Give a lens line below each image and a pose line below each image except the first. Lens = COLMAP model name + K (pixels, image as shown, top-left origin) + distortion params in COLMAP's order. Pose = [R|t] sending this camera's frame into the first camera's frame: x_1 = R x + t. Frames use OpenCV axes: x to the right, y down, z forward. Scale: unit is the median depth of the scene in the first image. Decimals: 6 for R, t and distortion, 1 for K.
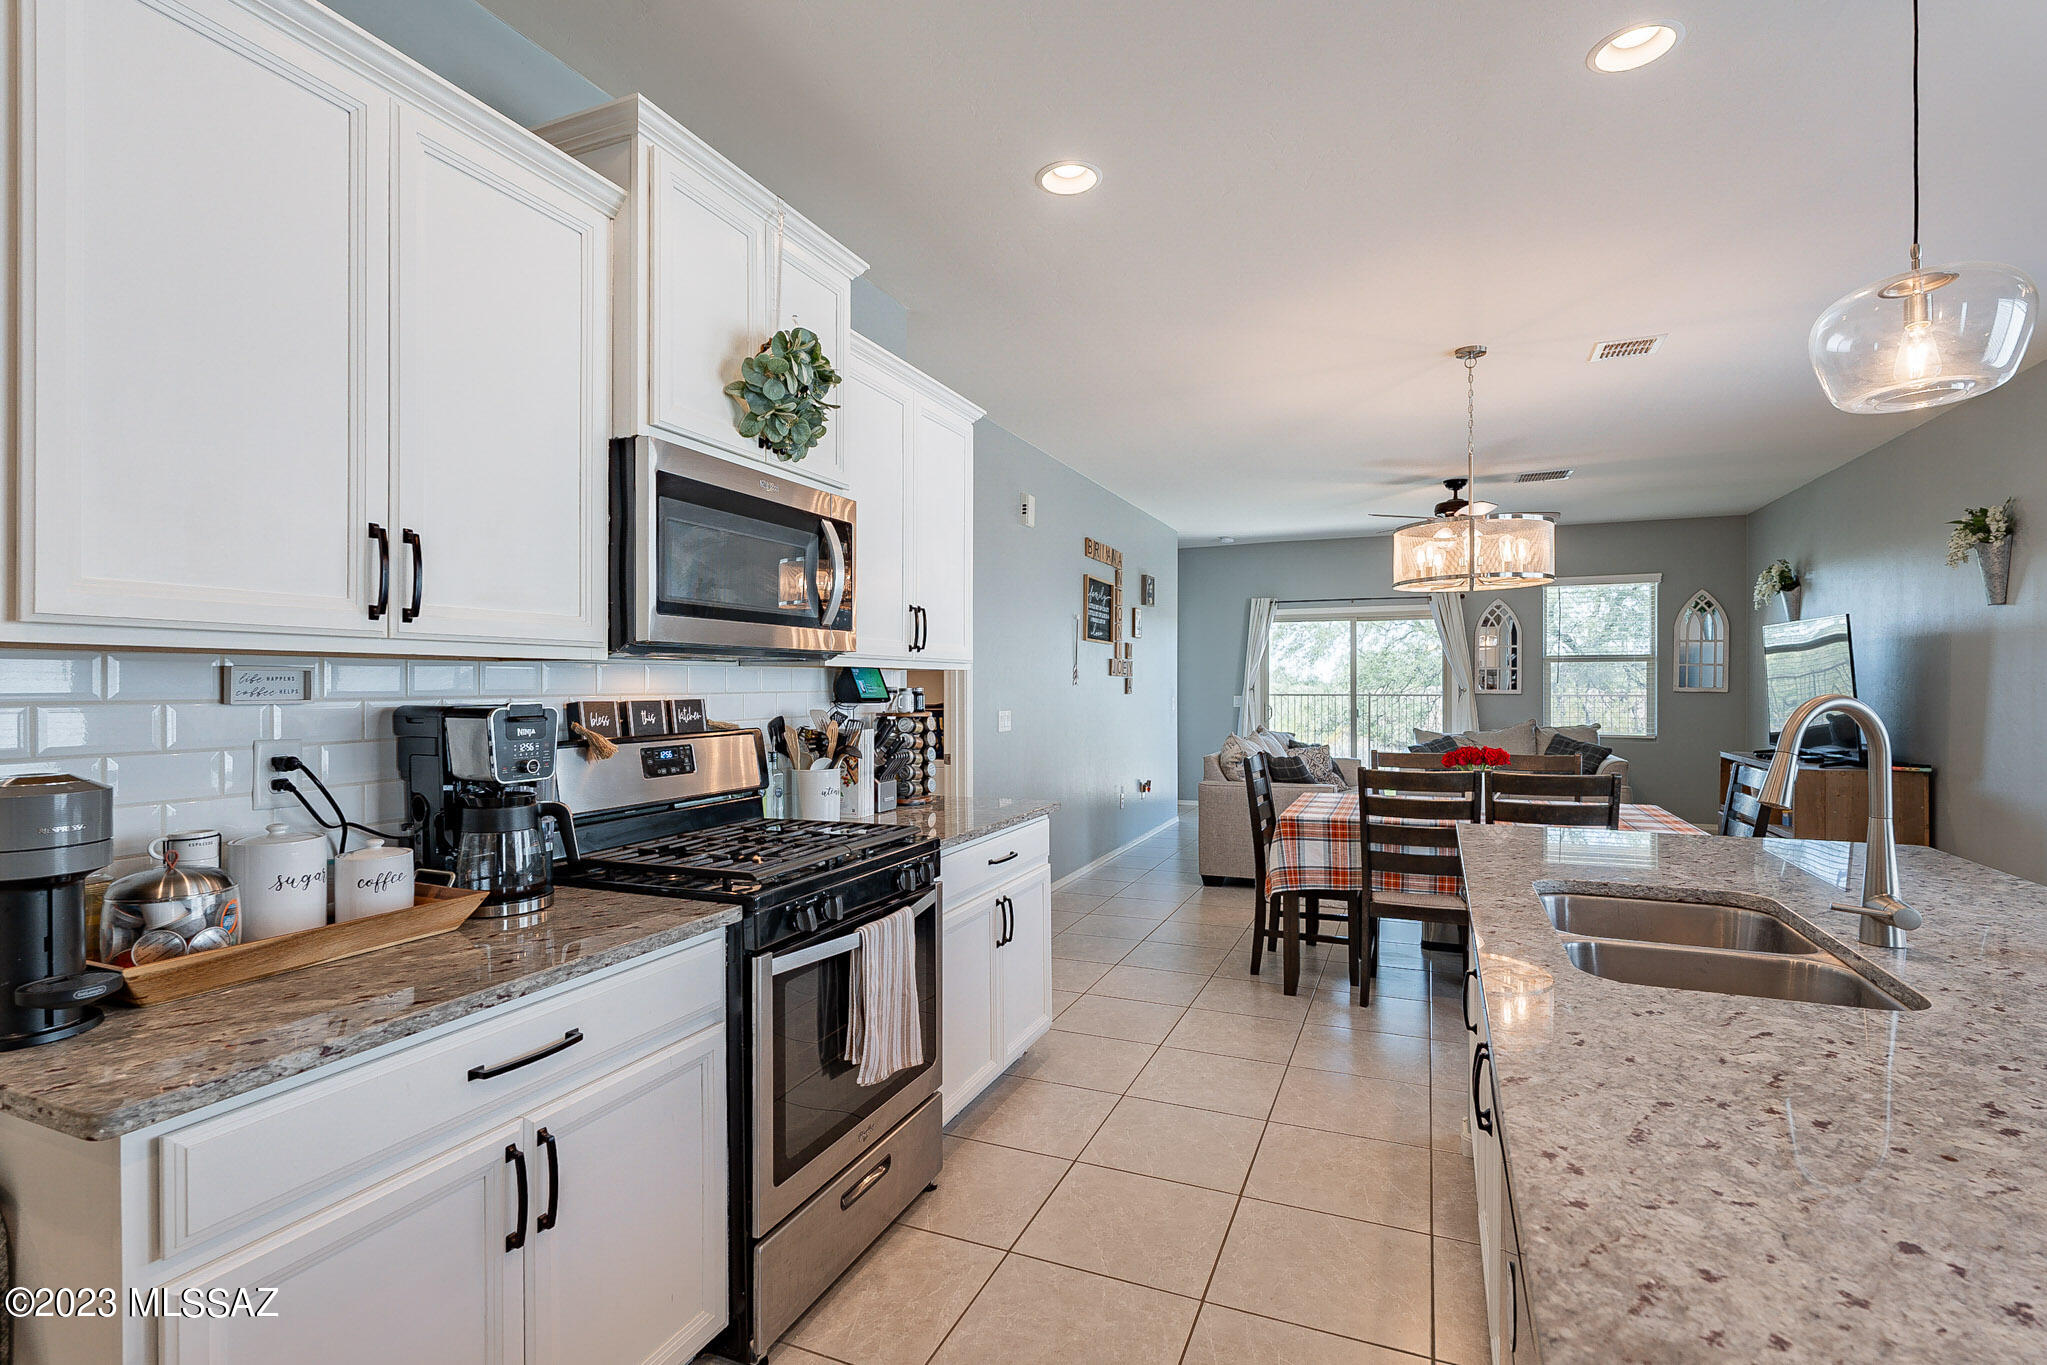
lens RADIAL K [[950.9, 0, 1031.1], [0, 950.9, 684.0], [0, 0, 1]] dist [0.000367, 0.000486]
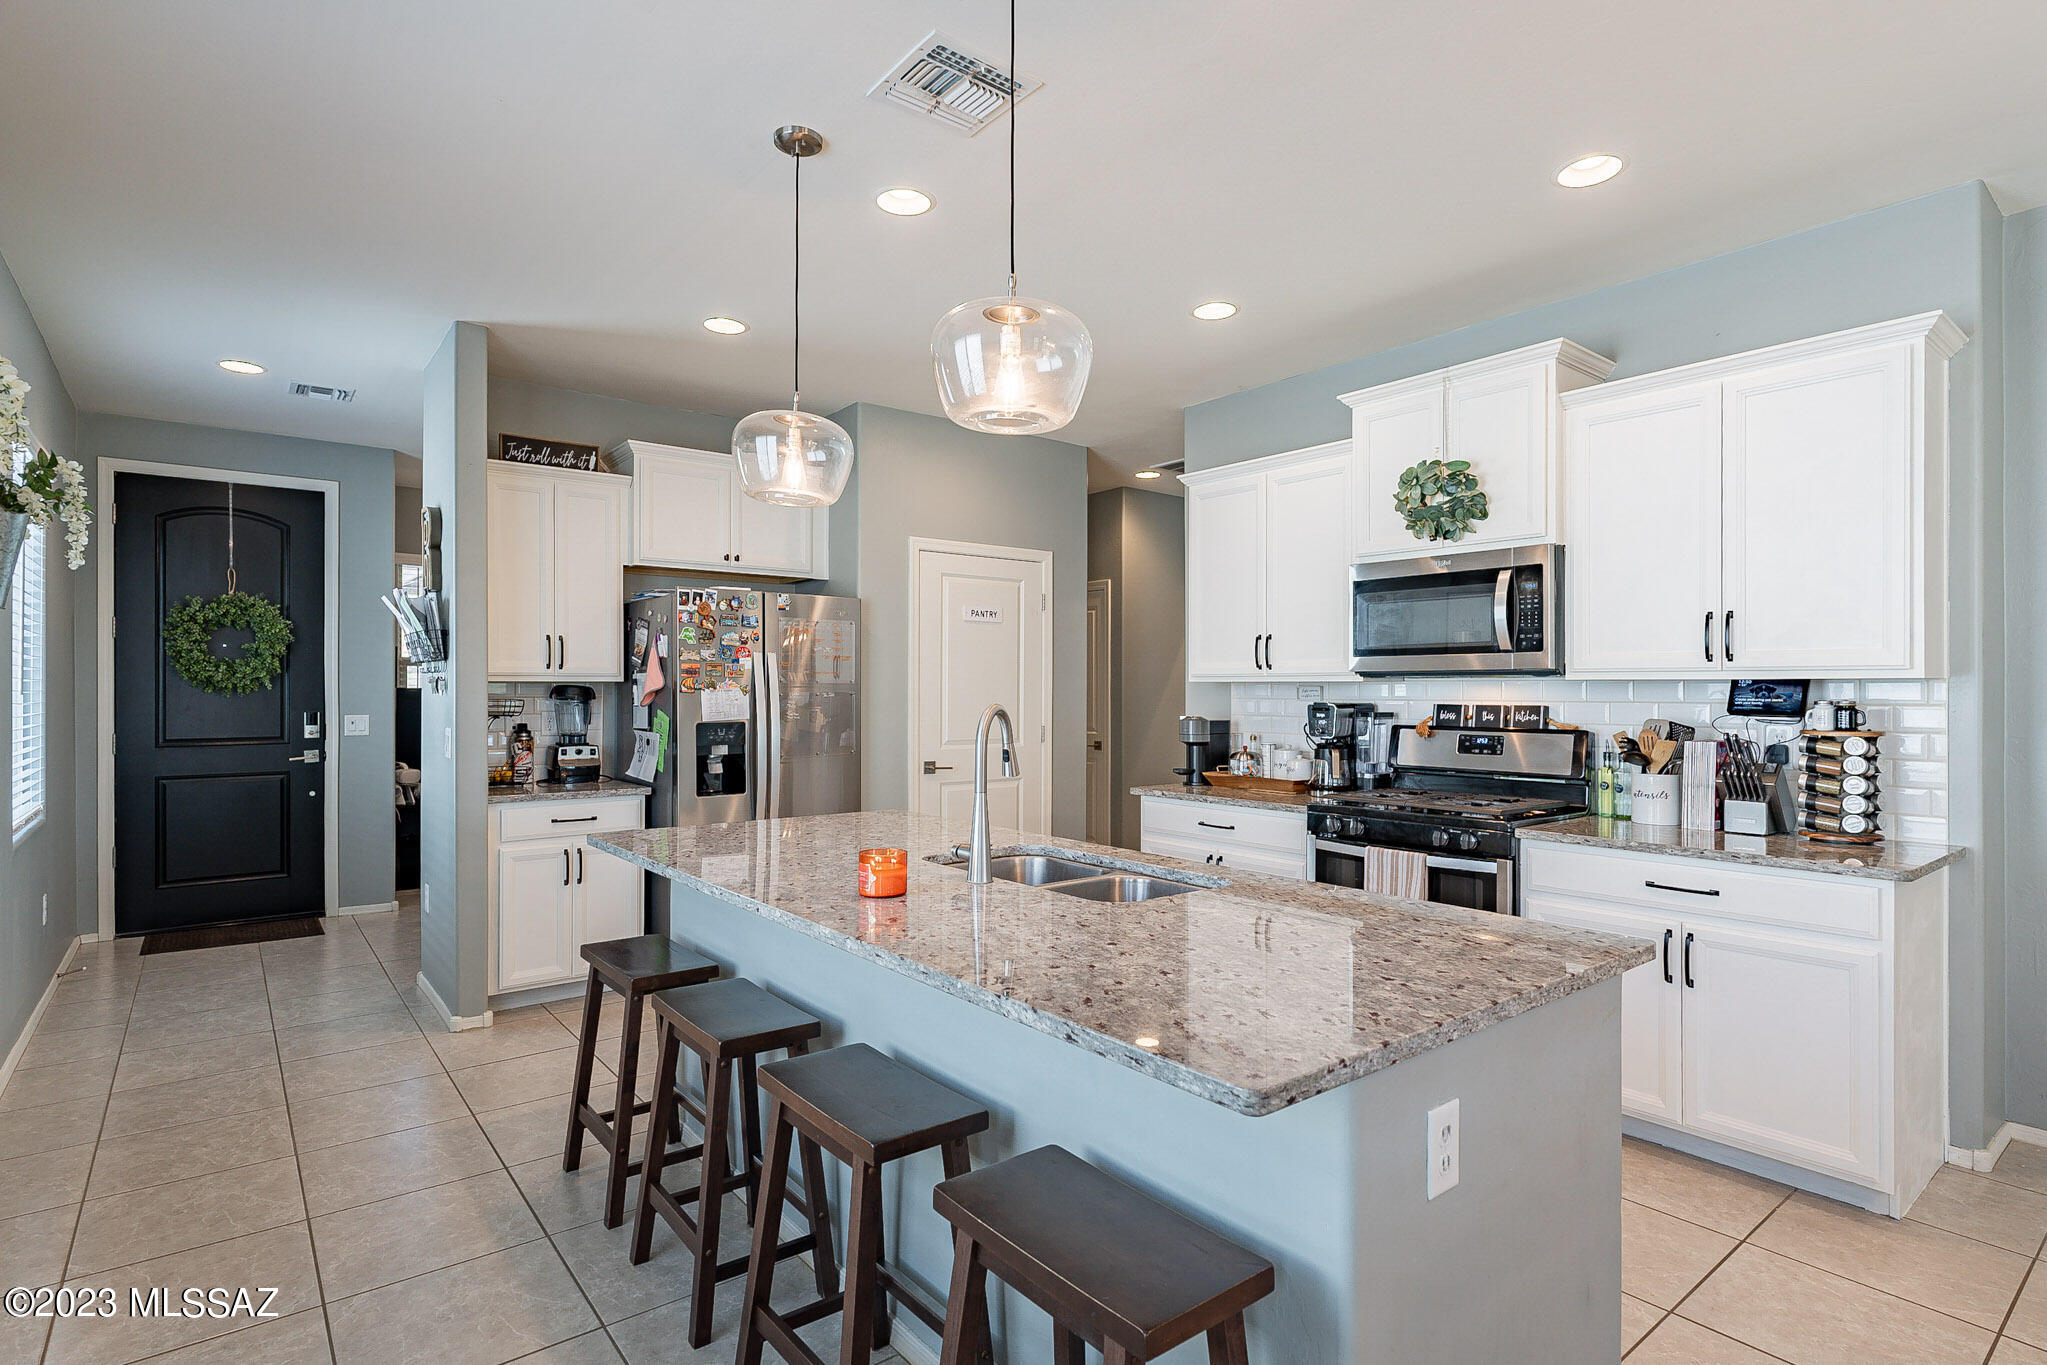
lens RADIAL K [[1019.7, 0, 1021.7], [0, 1019.7, 686.3], [0, 0, 1]] dist [-0.001390, -0.000284]
pose [[-0.481577, -0.002362, -0.876400, 0.860481], [-0.001148, 0.999997, -0.002064, -0.005227], [0.876403, 0.000012, -0.481579, 0.700612]]
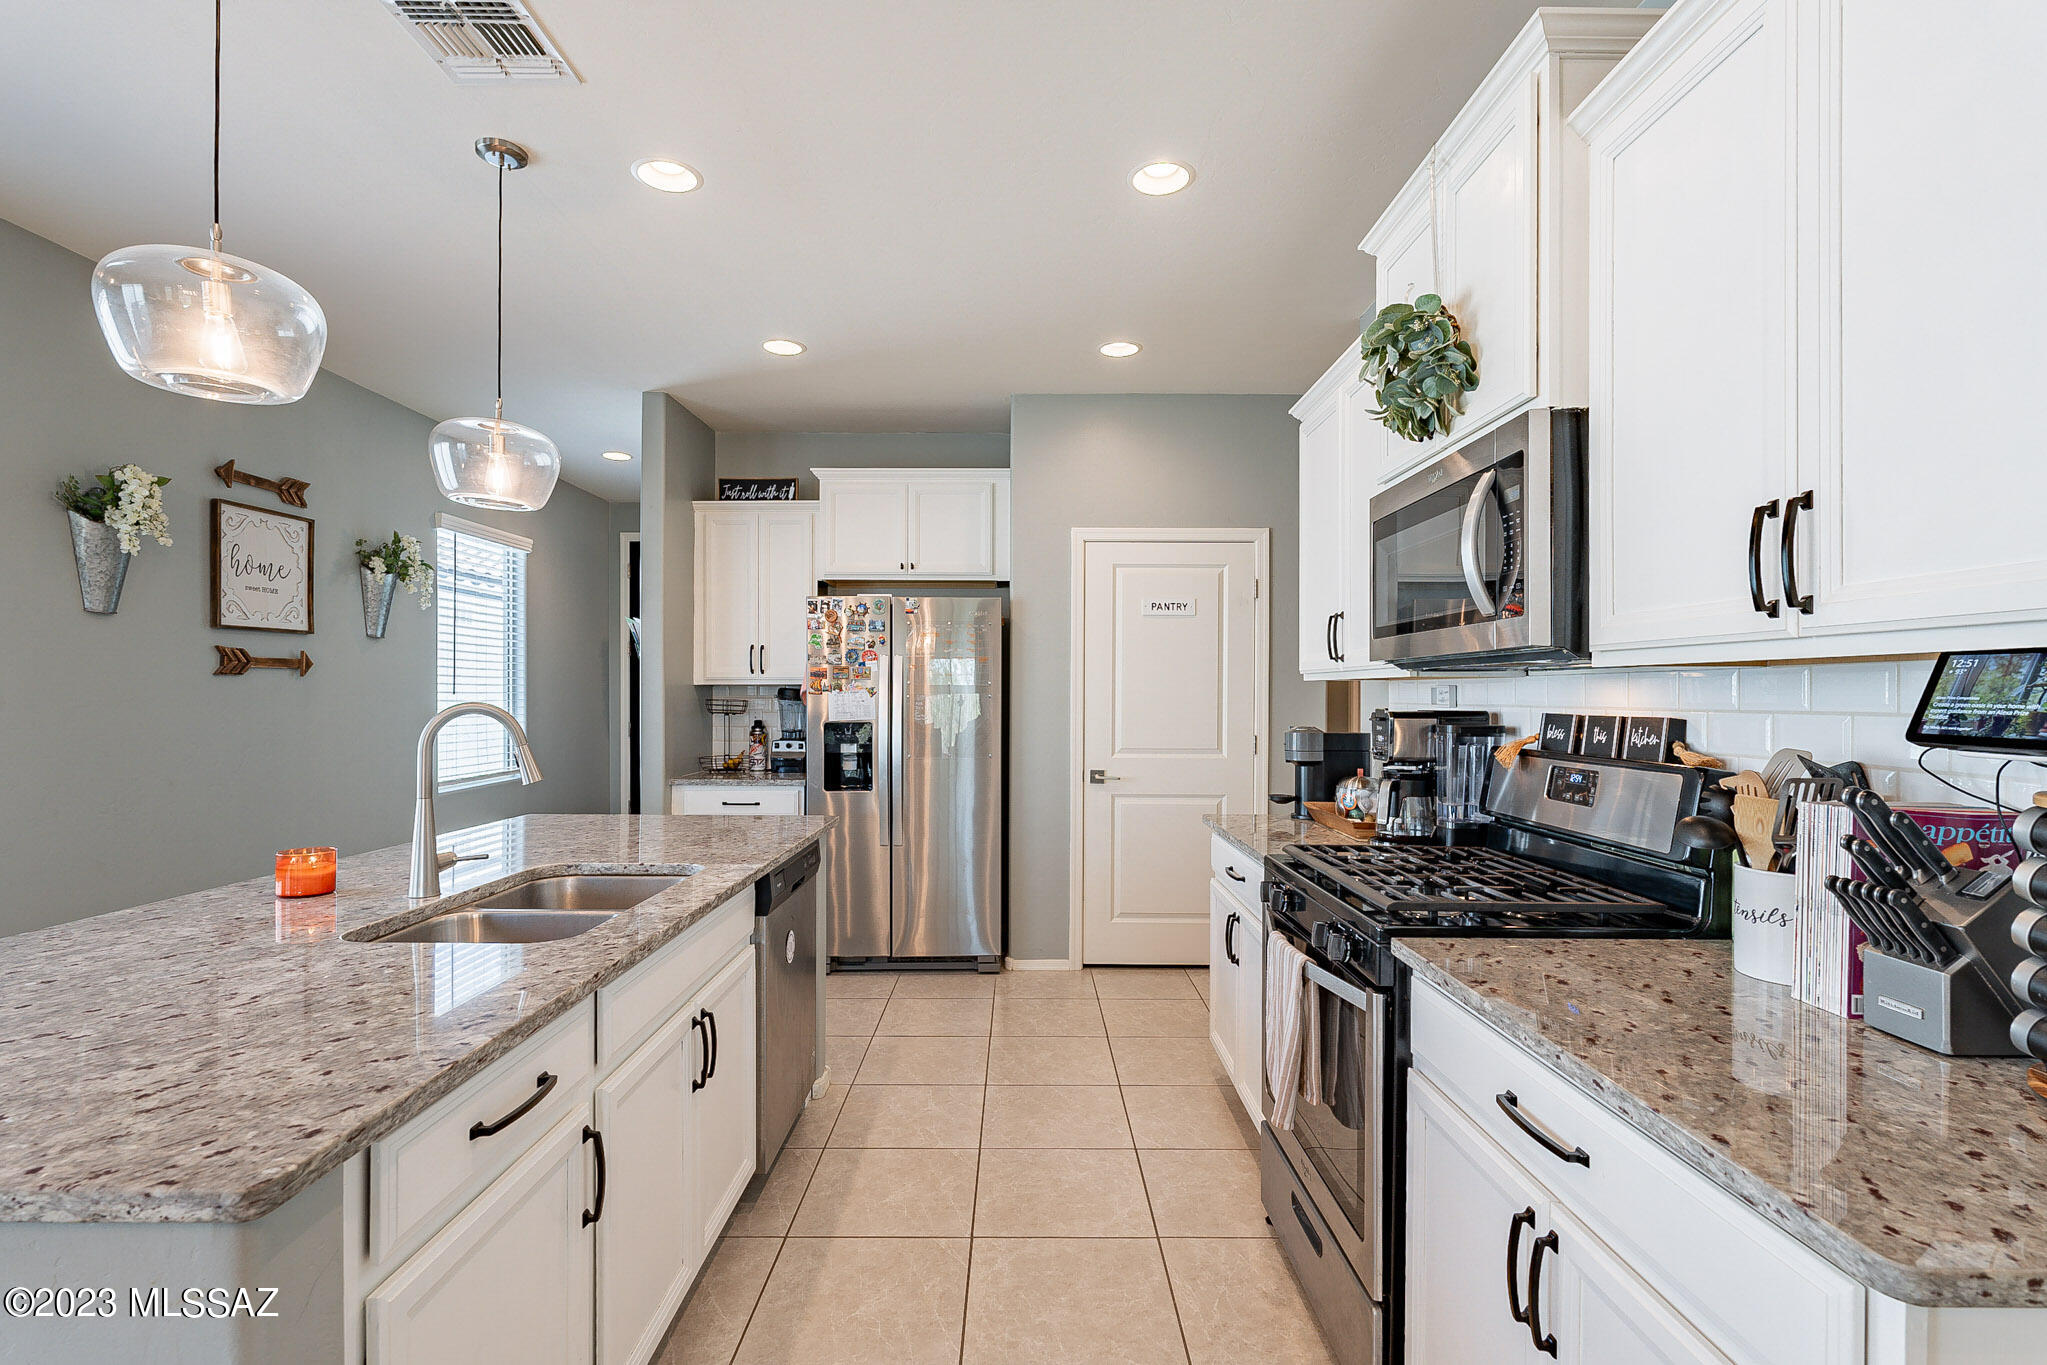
lens RADIAL K [[954.8, 0, 1020.8], [0, 954.8, 693.3], [0, 0, 1]] dist [-0.000810, -0.000209]
pose [[-0.922780, -0.002692, -0.385317, 0.254895], [-0.002480, 0.999996, -0.001047, -0.000310], [0.385319, -0.000011, -0.922783, 0.986396]]
